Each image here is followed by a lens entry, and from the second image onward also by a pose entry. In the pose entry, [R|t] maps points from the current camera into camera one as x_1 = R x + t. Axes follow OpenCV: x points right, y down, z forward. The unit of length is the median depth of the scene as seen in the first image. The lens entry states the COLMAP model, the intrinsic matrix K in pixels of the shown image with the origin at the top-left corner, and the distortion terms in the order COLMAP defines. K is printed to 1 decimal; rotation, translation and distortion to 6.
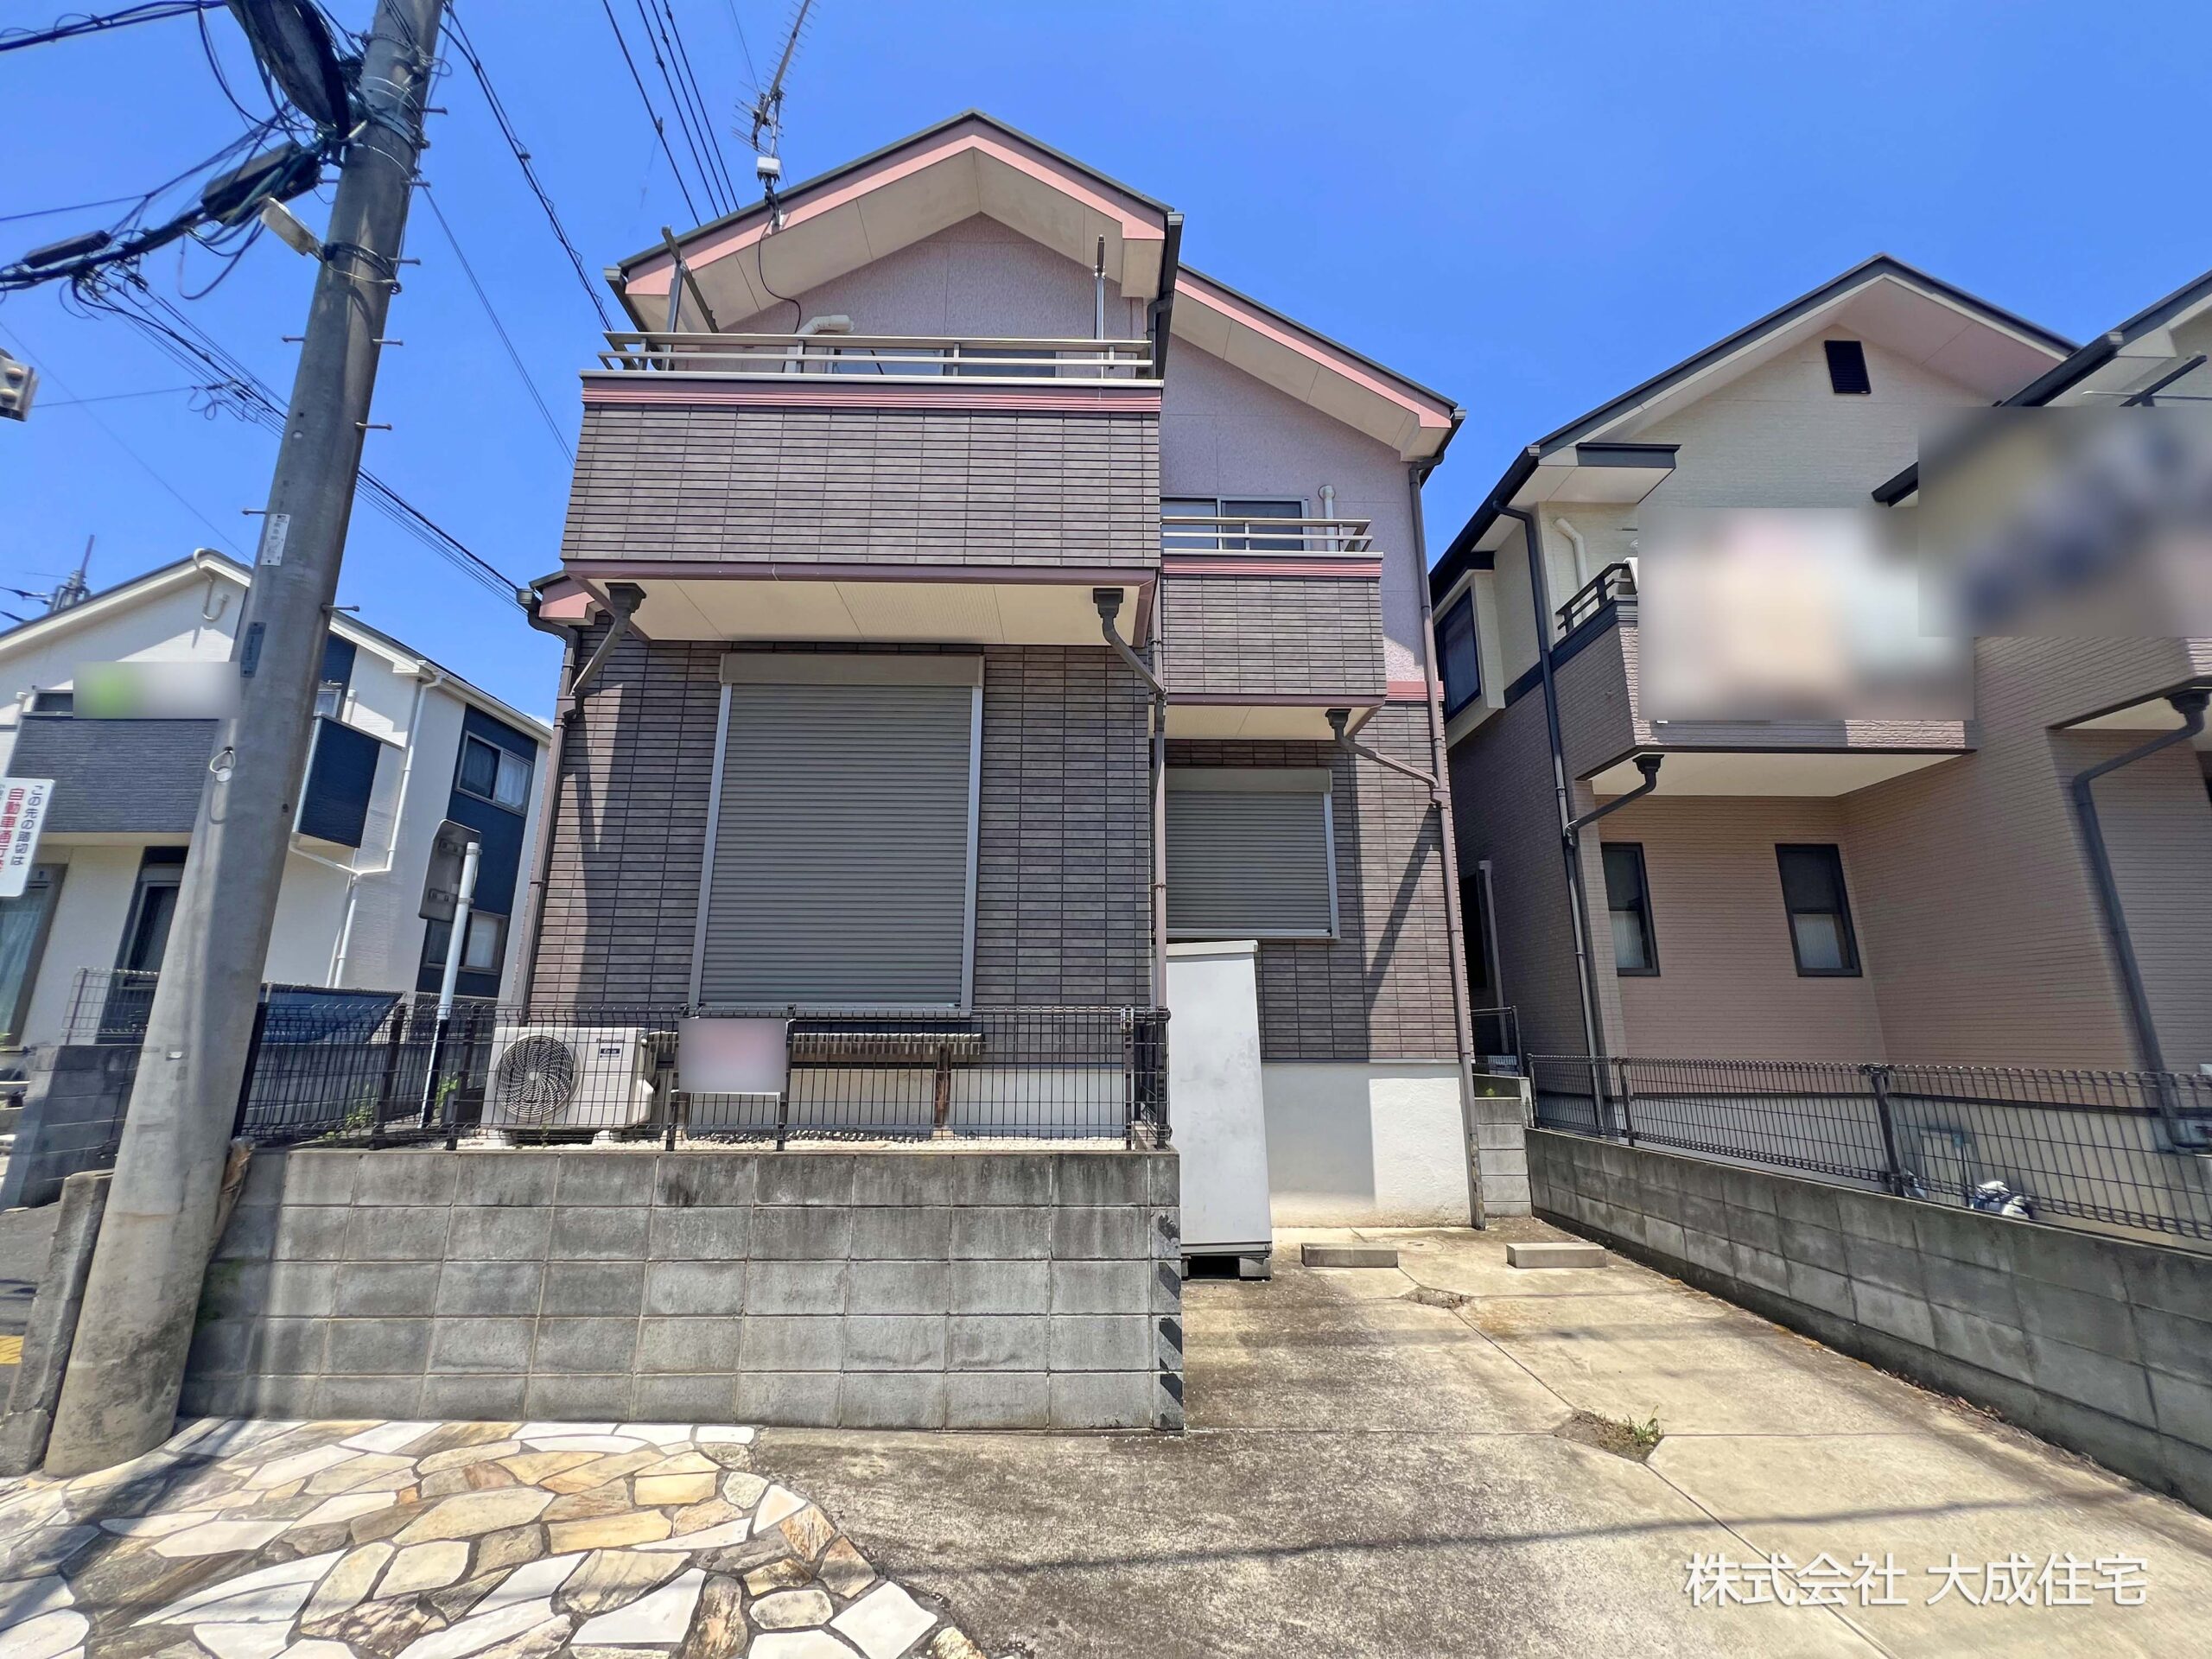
lens RADIAL K [[876.1, 0, 1100.8], [0, 876.1, 837.6], [0, 0, 1]] dist [-0.000992, -0.000095]
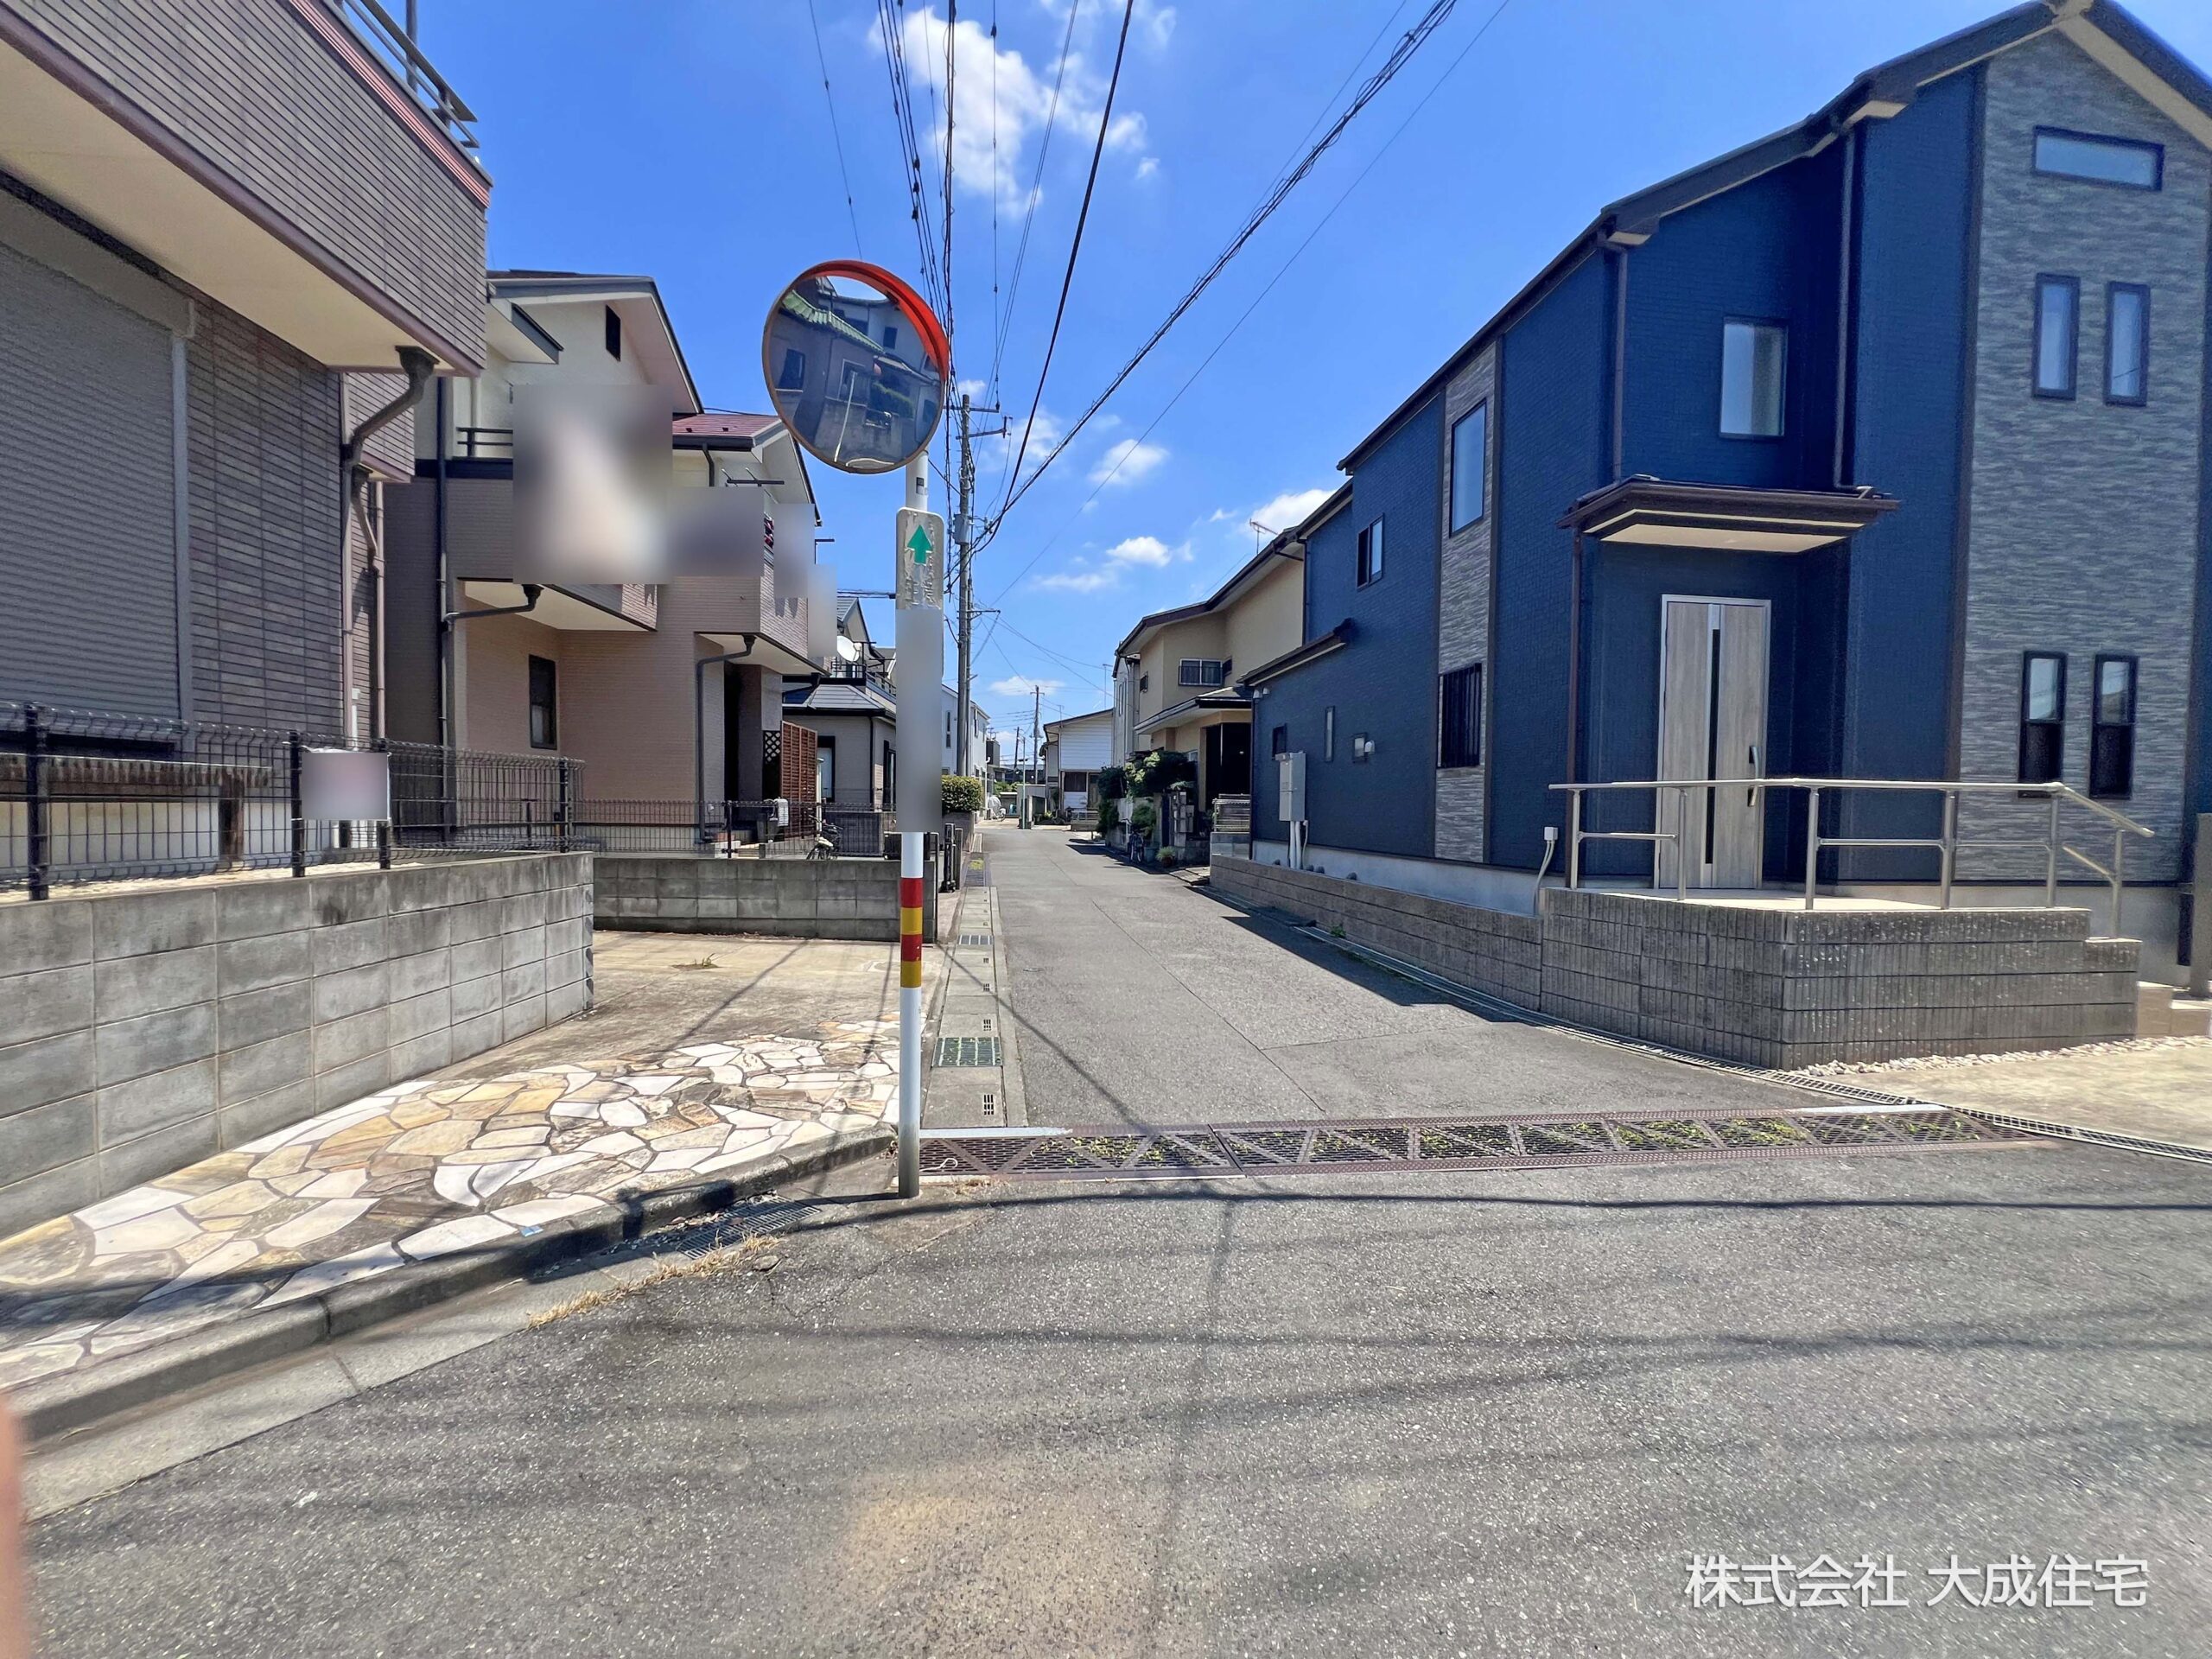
lens RADIAL K [[876.1, 0, 1089.7], [0, 876.1, 838.4], [0, 0, 1]] dist [-0.000992, -0.000095]
pose [[-0.010932, -0.036005, 0.999292, -1.262009], [-0.242116, 0.969710, 0.032291, 0.058632], [-0.970186, -0.241592, -0.019318, 0.144367]]
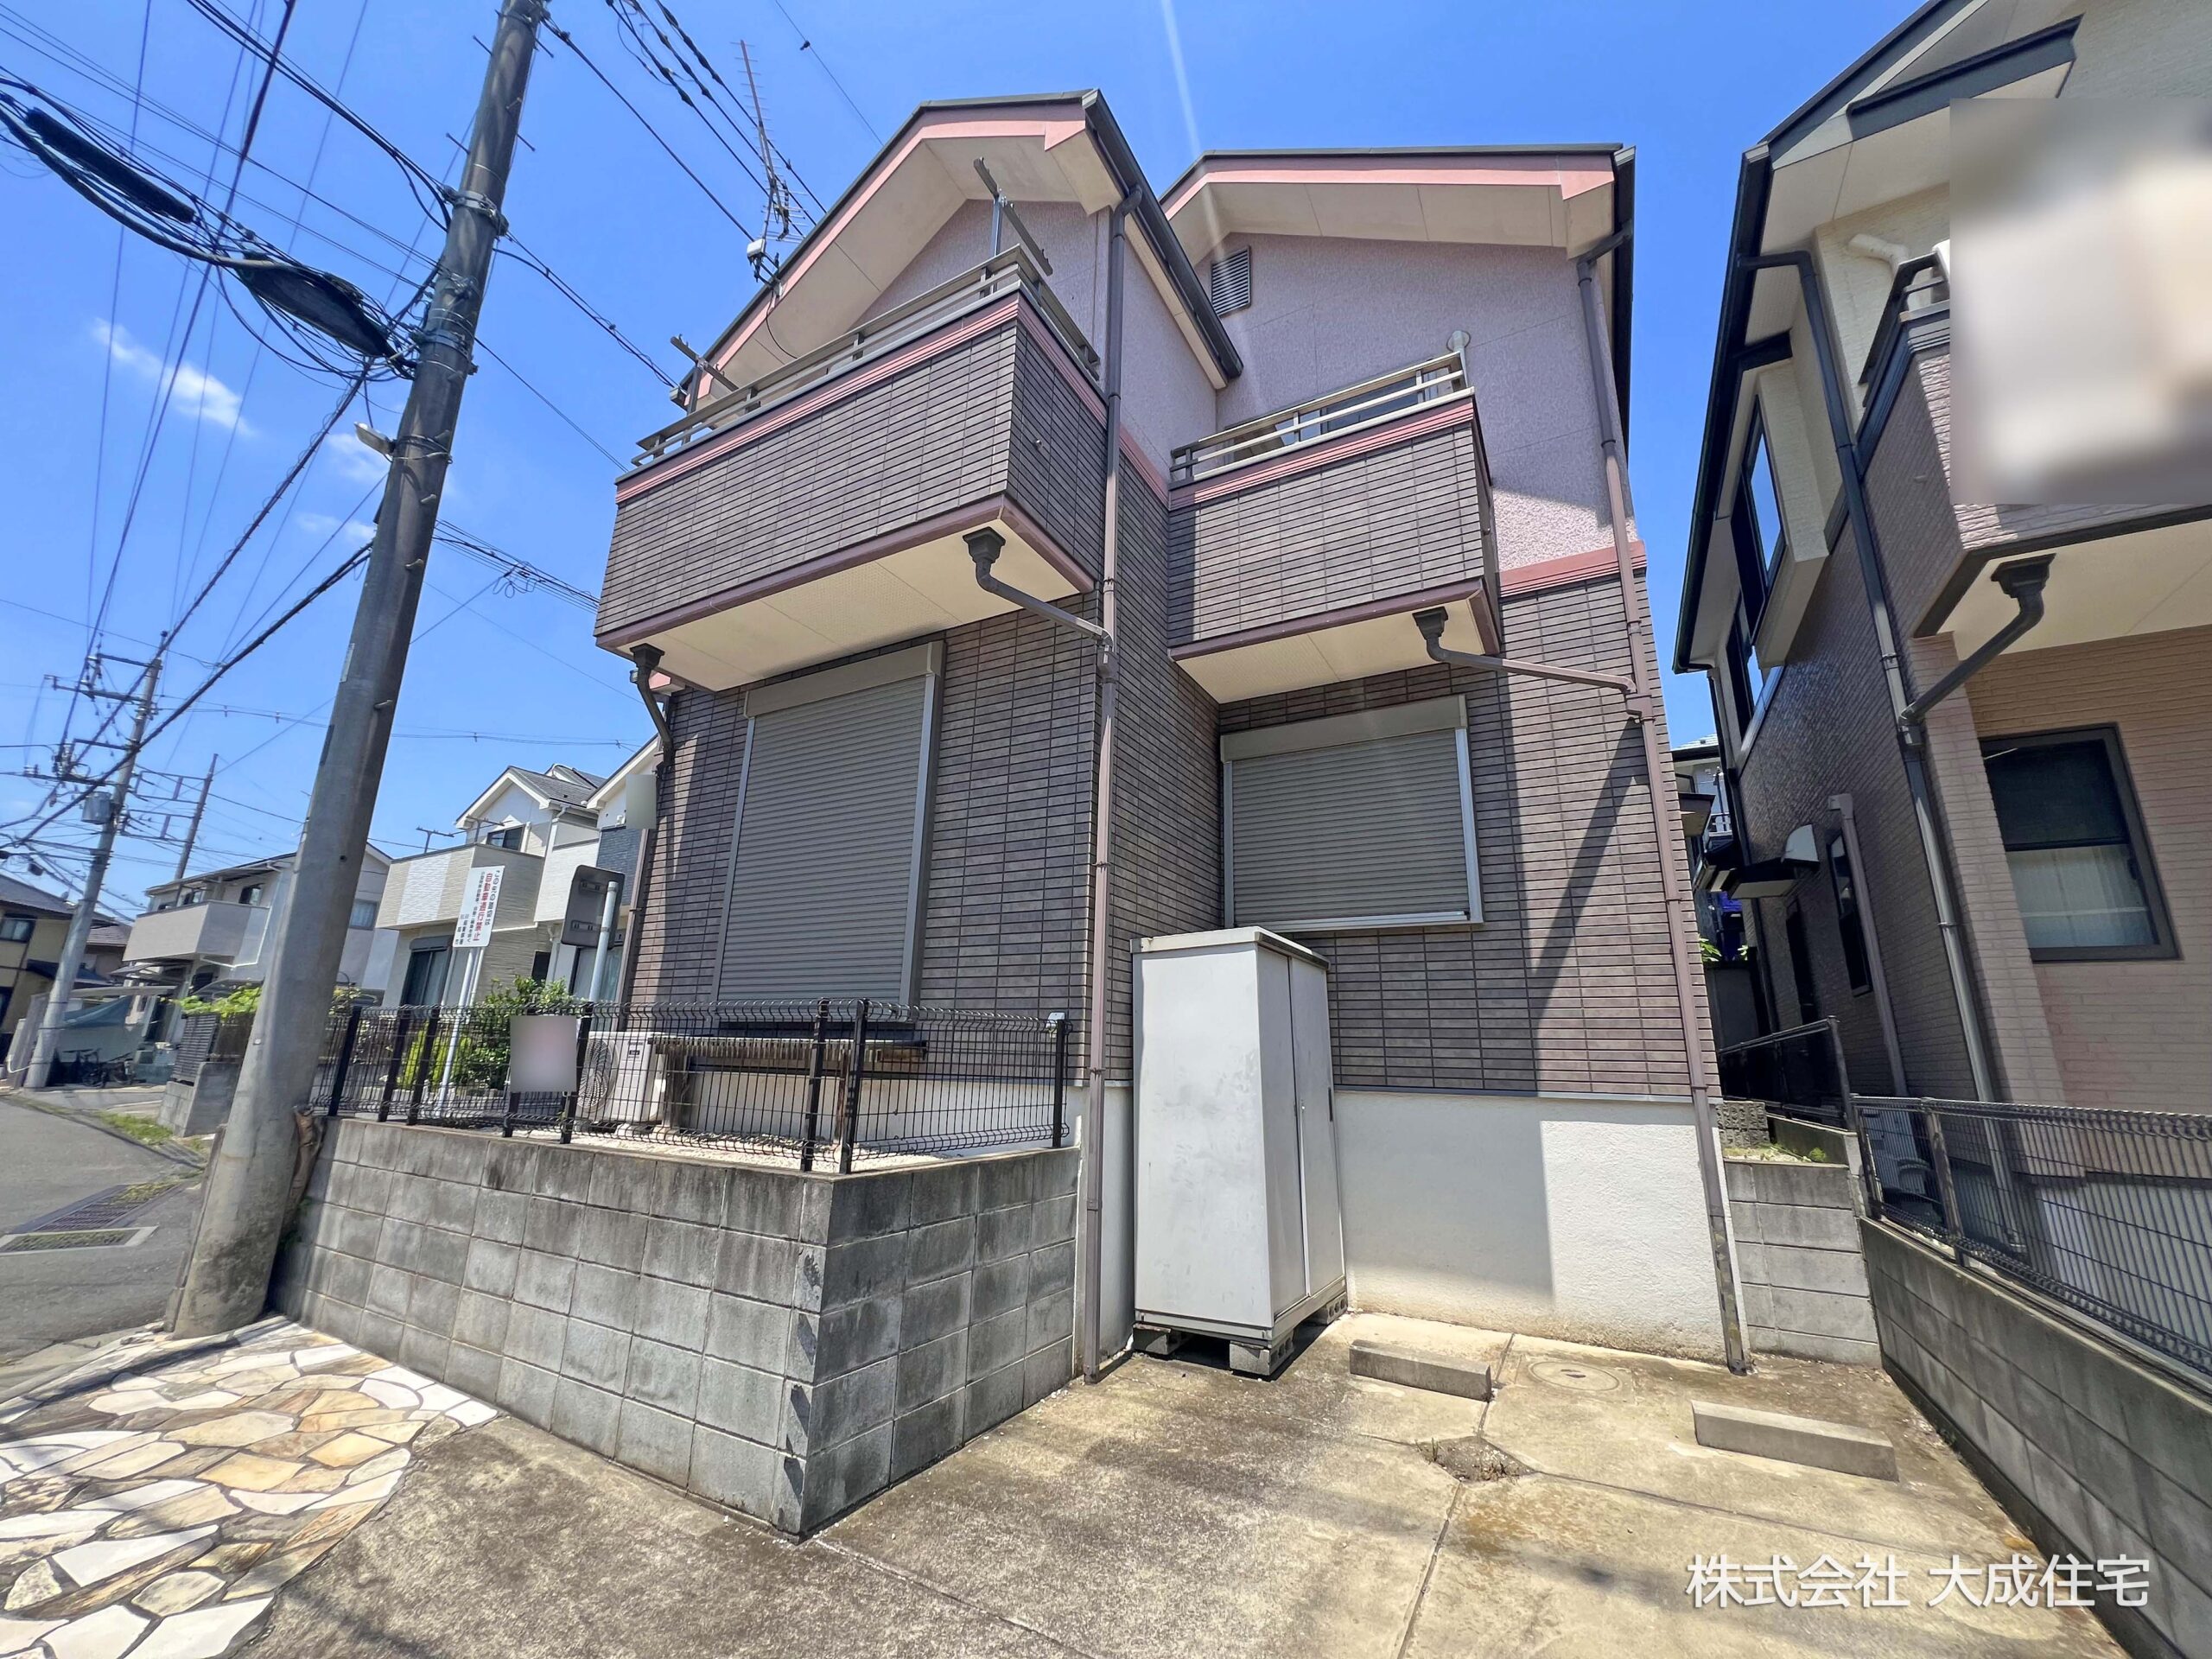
lens RADIAL K [[876.1, 0, 1097.9], [0, 876.1, 837.6], [0, 0, 1]] dist [-0.000992, -0.000095]
pose [[0.860463, -0.108208, -0.497891, 0.618681], [0.090582, 0.994110, -0.059506, 0.100491], [0.501397, 0.006103, 0.865196, 0.360188]]
